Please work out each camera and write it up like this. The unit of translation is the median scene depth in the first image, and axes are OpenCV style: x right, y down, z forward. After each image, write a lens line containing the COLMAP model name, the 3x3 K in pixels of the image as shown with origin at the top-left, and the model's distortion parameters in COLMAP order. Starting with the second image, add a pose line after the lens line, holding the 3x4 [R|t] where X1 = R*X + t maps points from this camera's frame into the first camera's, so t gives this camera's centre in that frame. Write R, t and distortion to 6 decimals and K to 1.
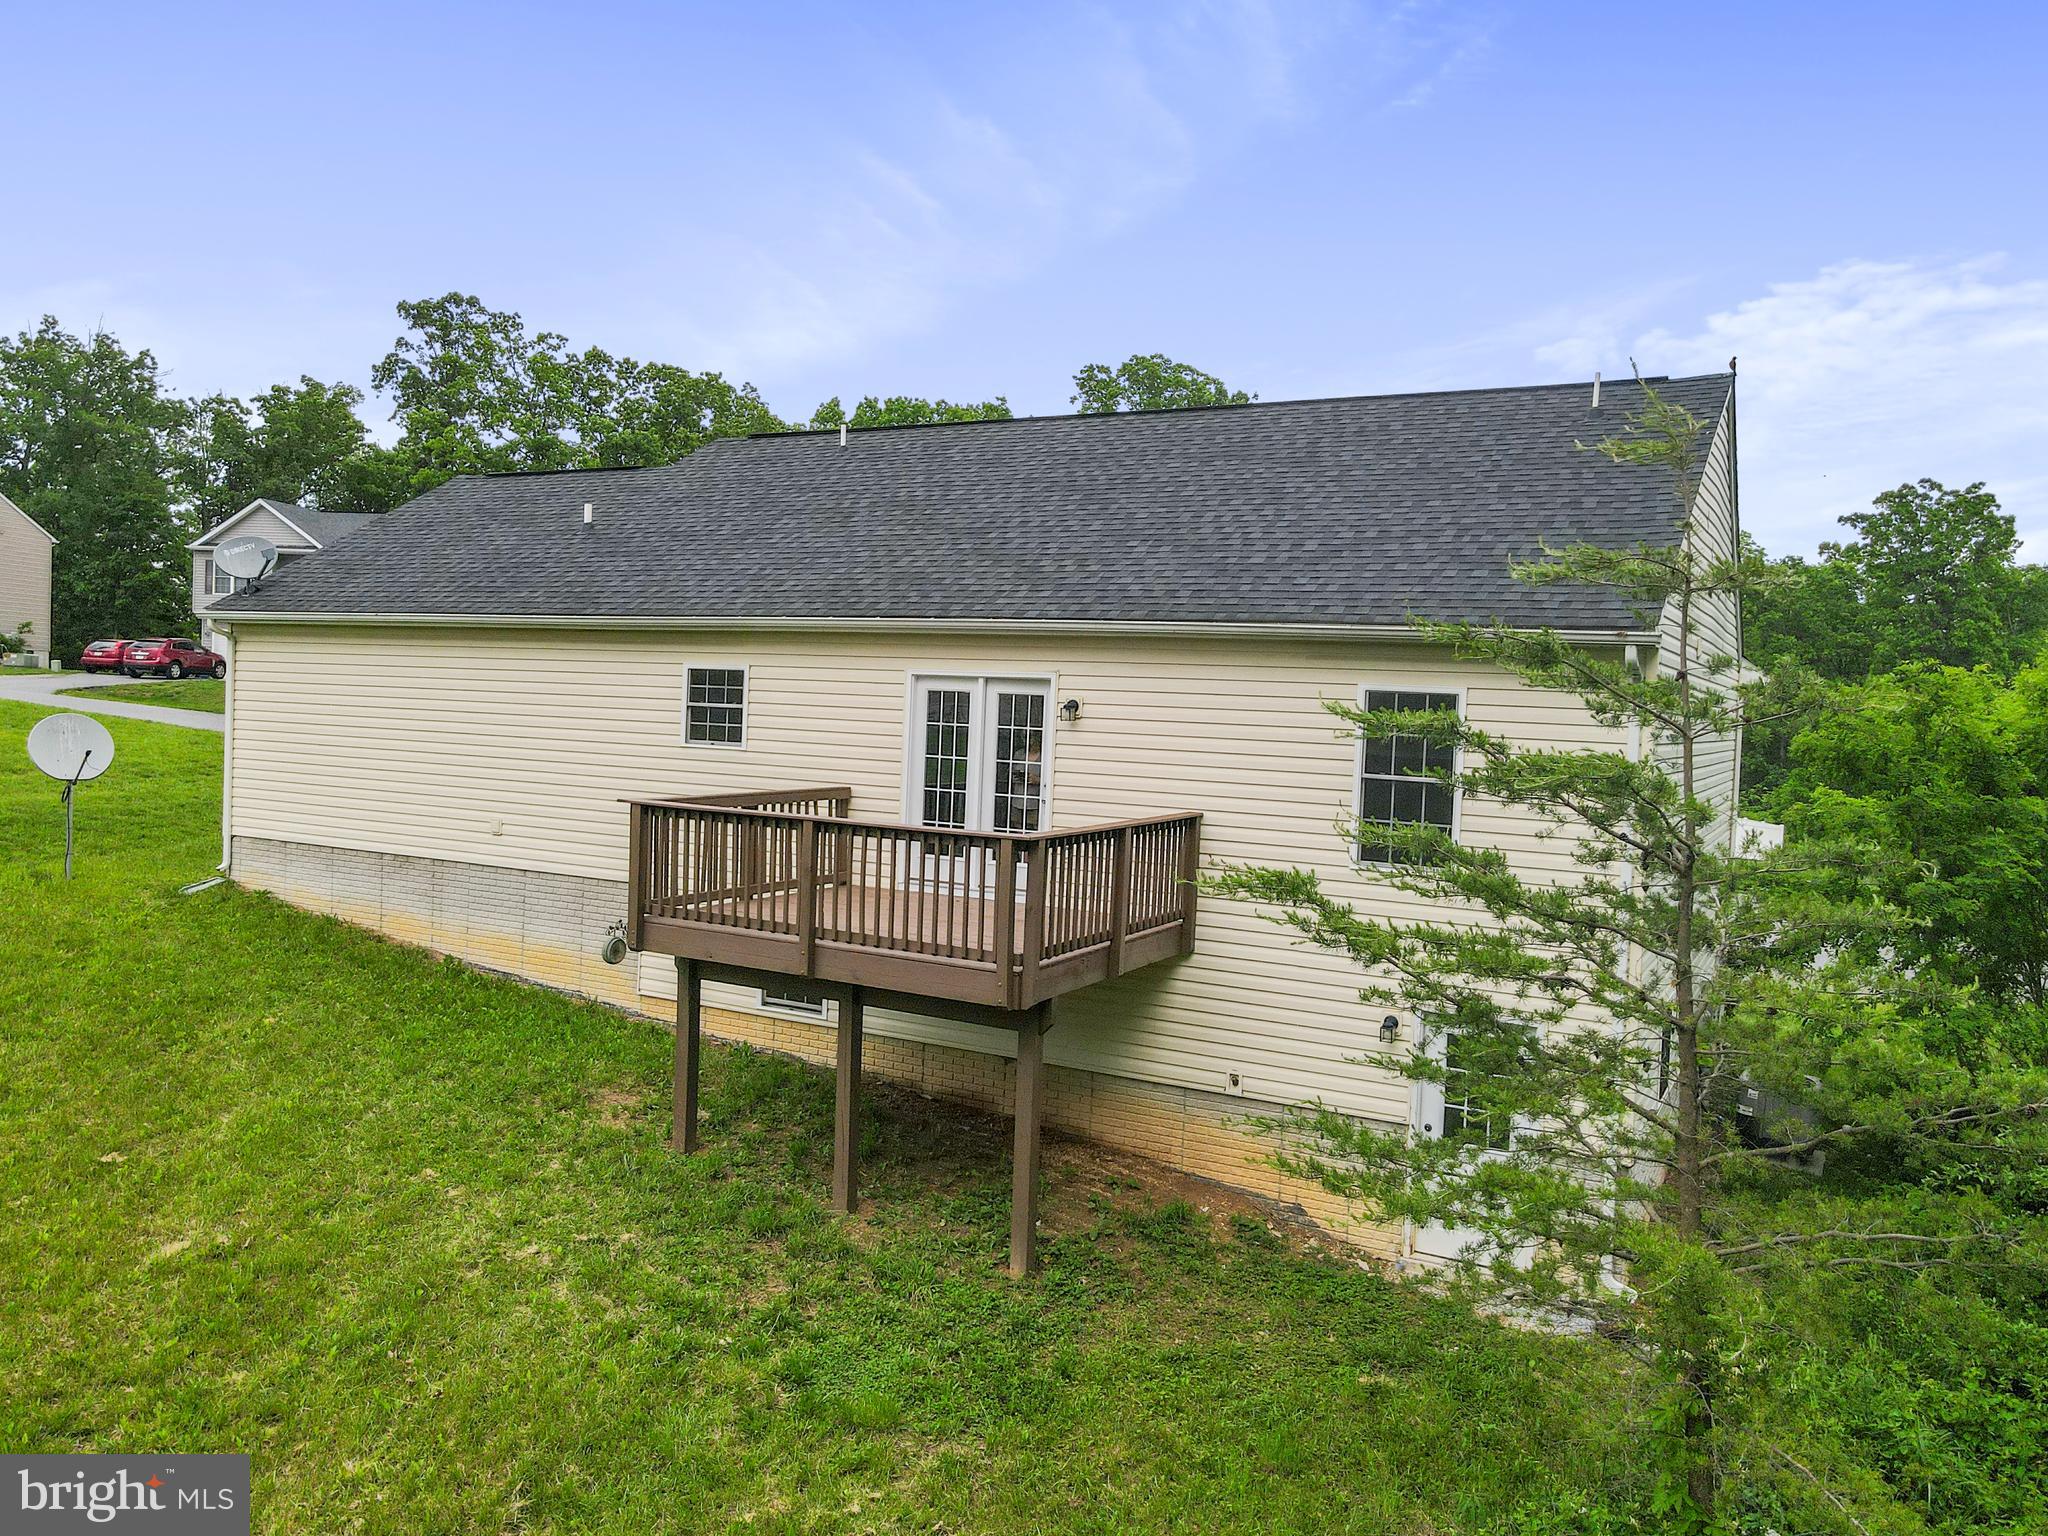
lens RADIAL K [[1489.4, 0, 1024.0], [0, 1489.4, 768.0], [0, 0, 1]] dist [-0.002571, 0.001211]
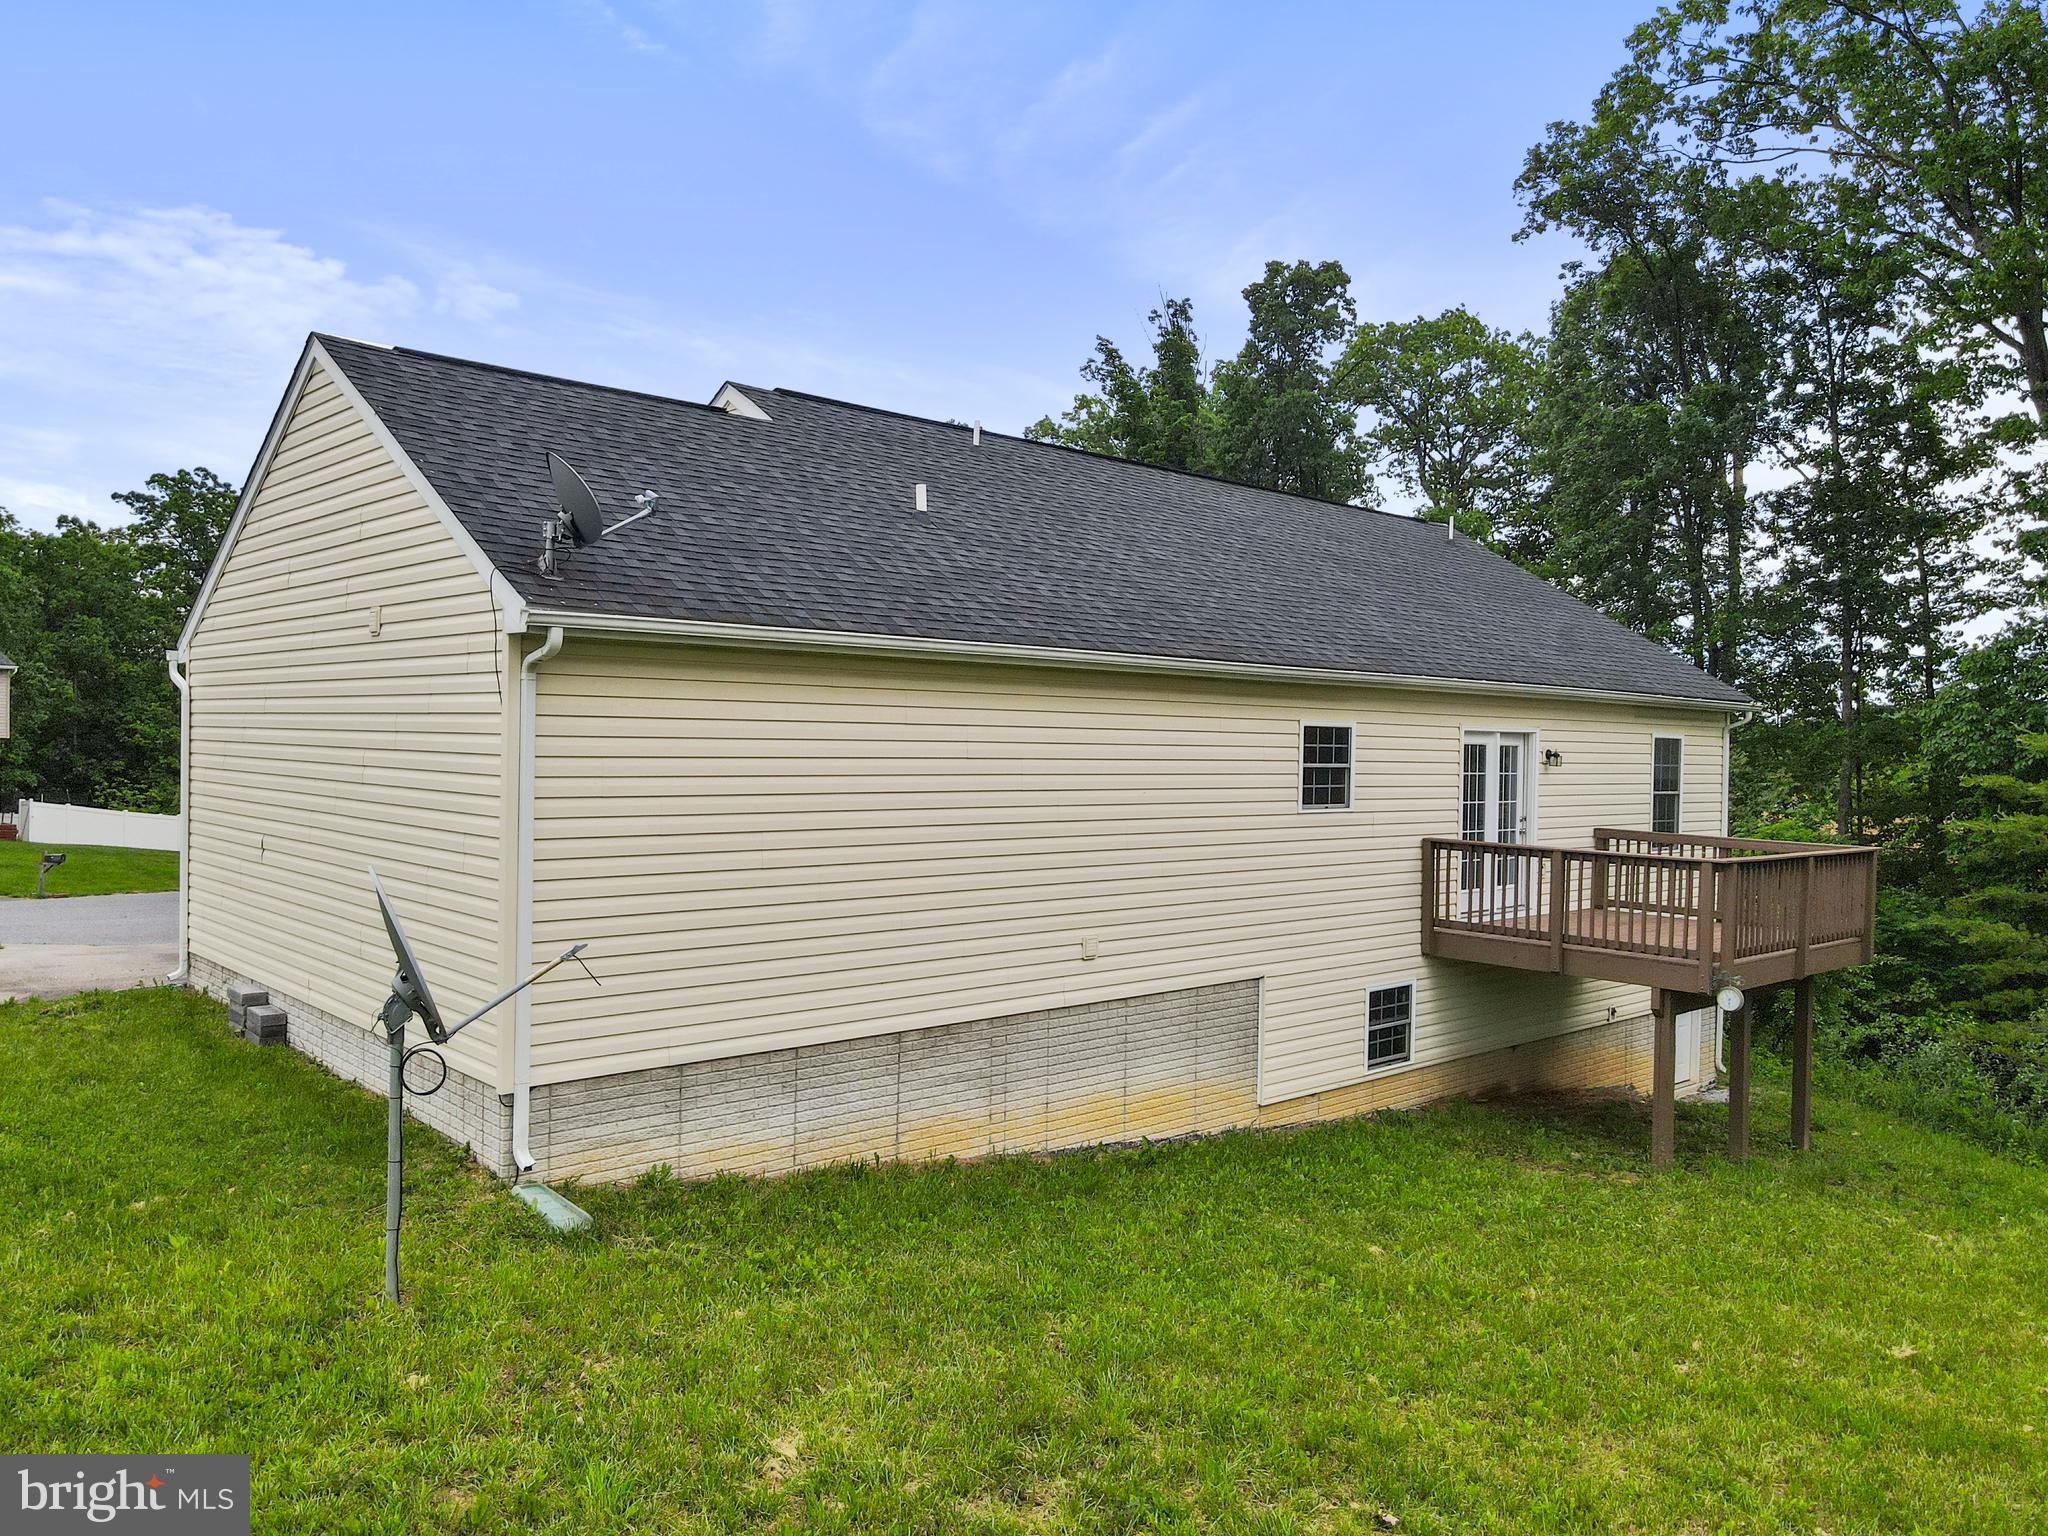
lens RADIAL K [[1476.2, 0, 1029.9], [0, 1476.2, 740.9], [0, 0, 1]] dist [-0.058817, 0.001428]
pose [[0.333706, -0.036960, 0.941952, -1.140900], [0.032855, 0.999080, 0.027563, -0.089639], [-0.942104, 0.021750, 0.334614, 0.877413]]
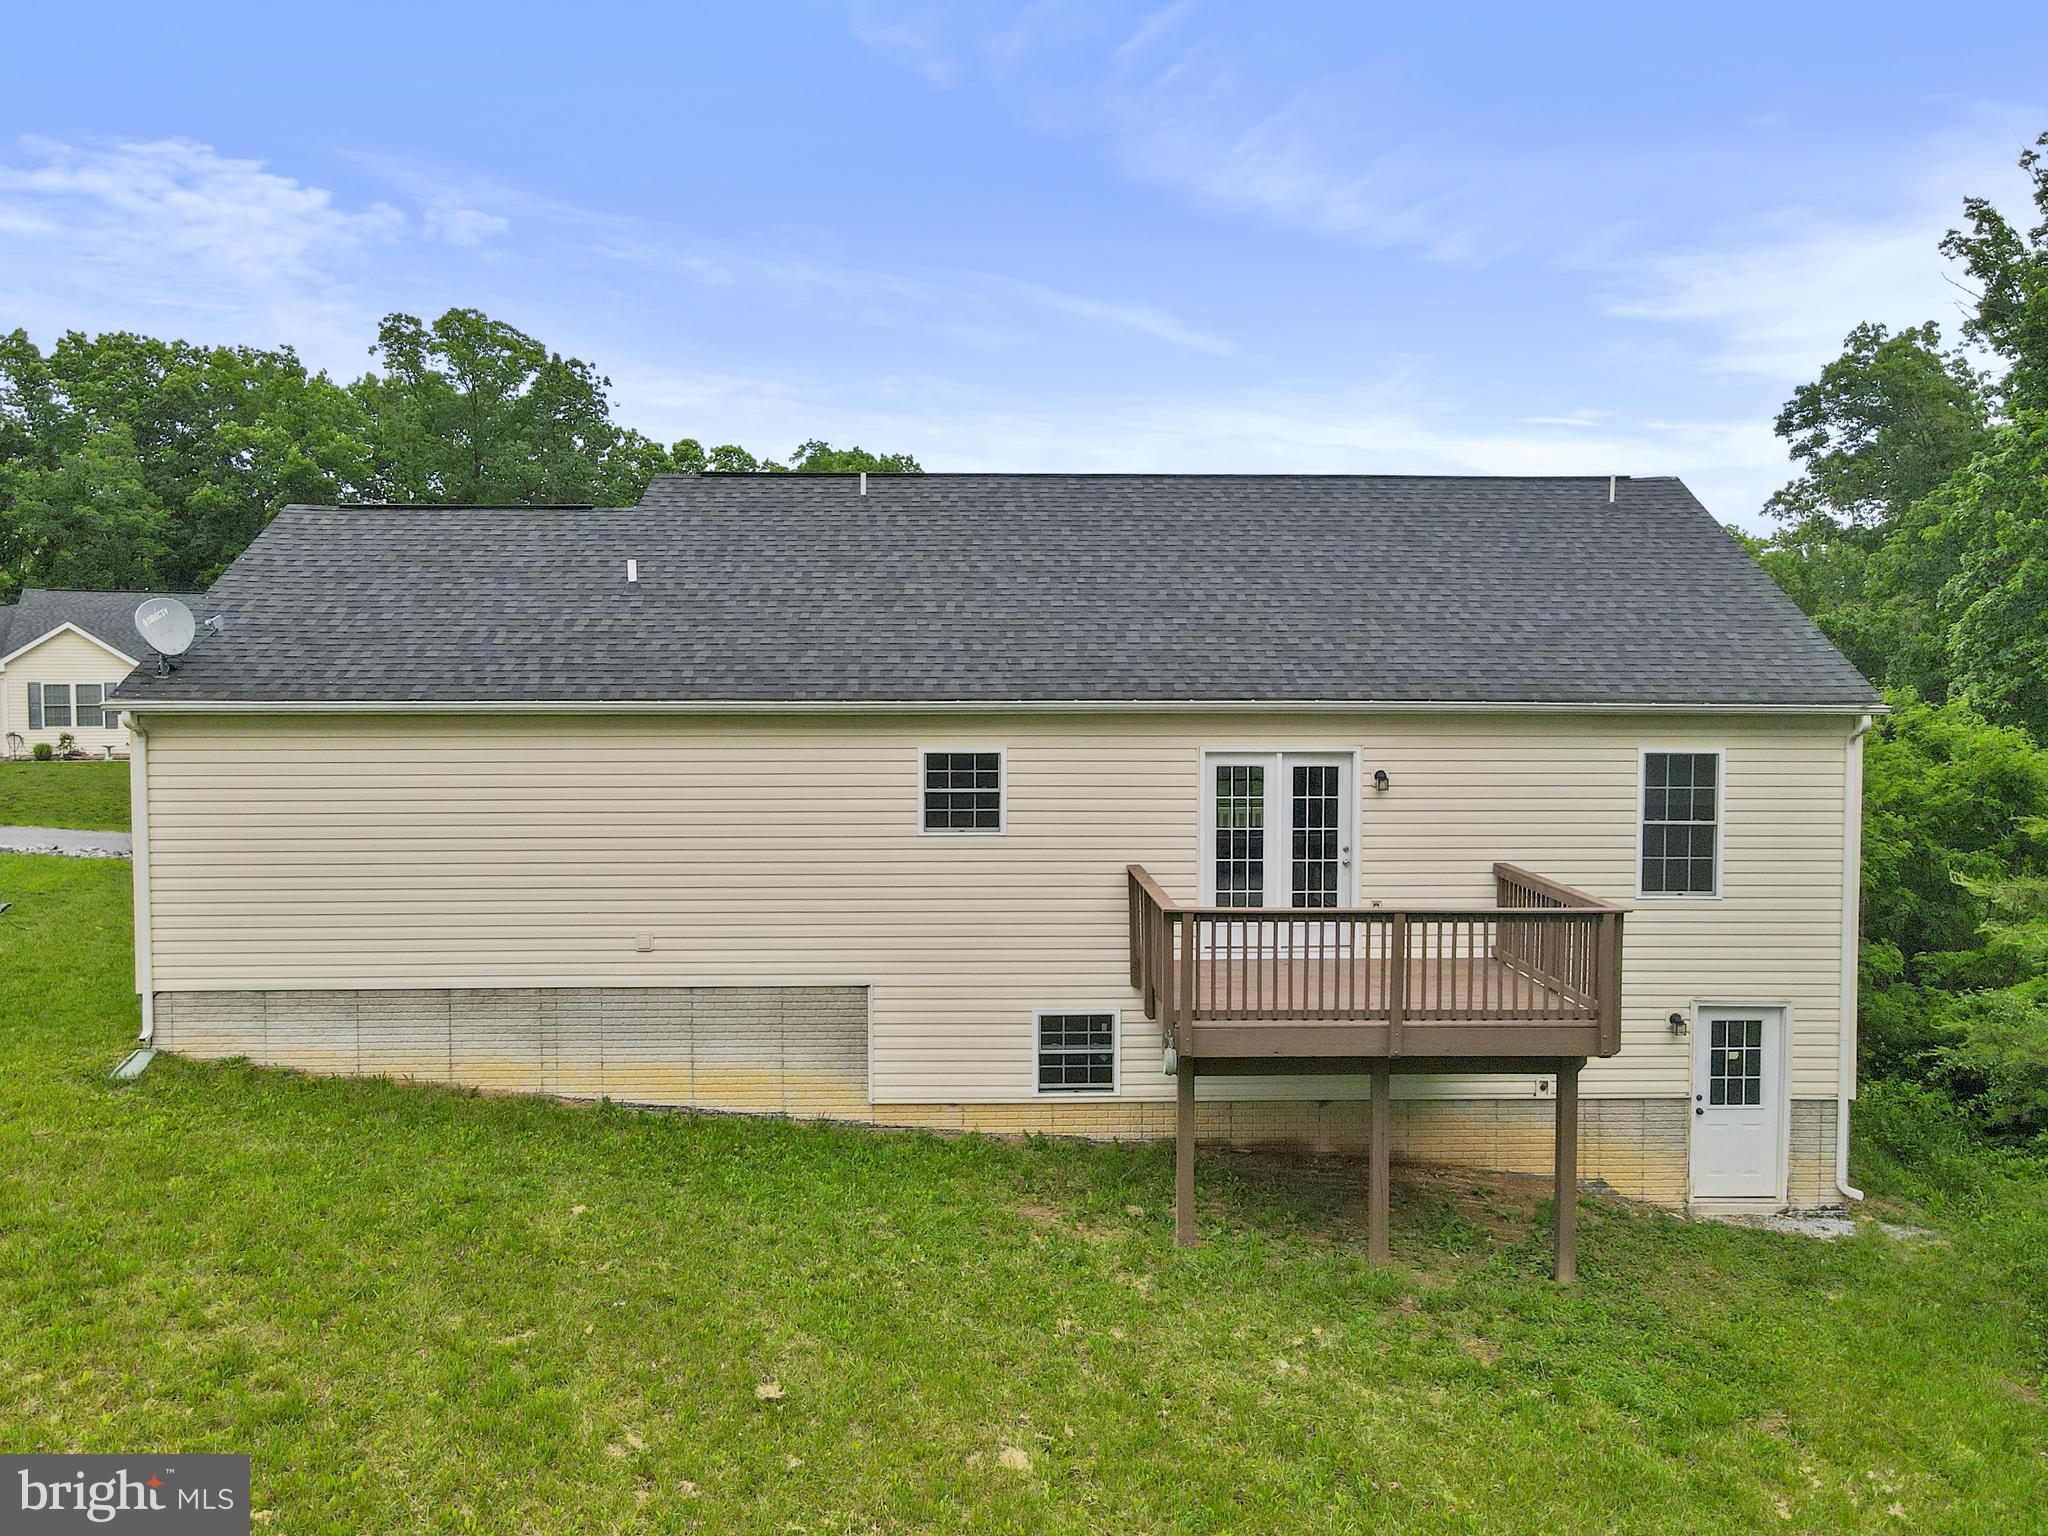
lens RADIAL K [[1549.0, 0, 1024.0], [0, 1549.0, 768.0], [0, 0, 1]] dist [0.039810, -0.101865]
pose [[0.861595, -0.065839, 0.503308, -0.681481], [0.055855, 0.997828, 0.034914, -0.090150], [-0.504513, -0.001969, 0.863402, 0.121106]]
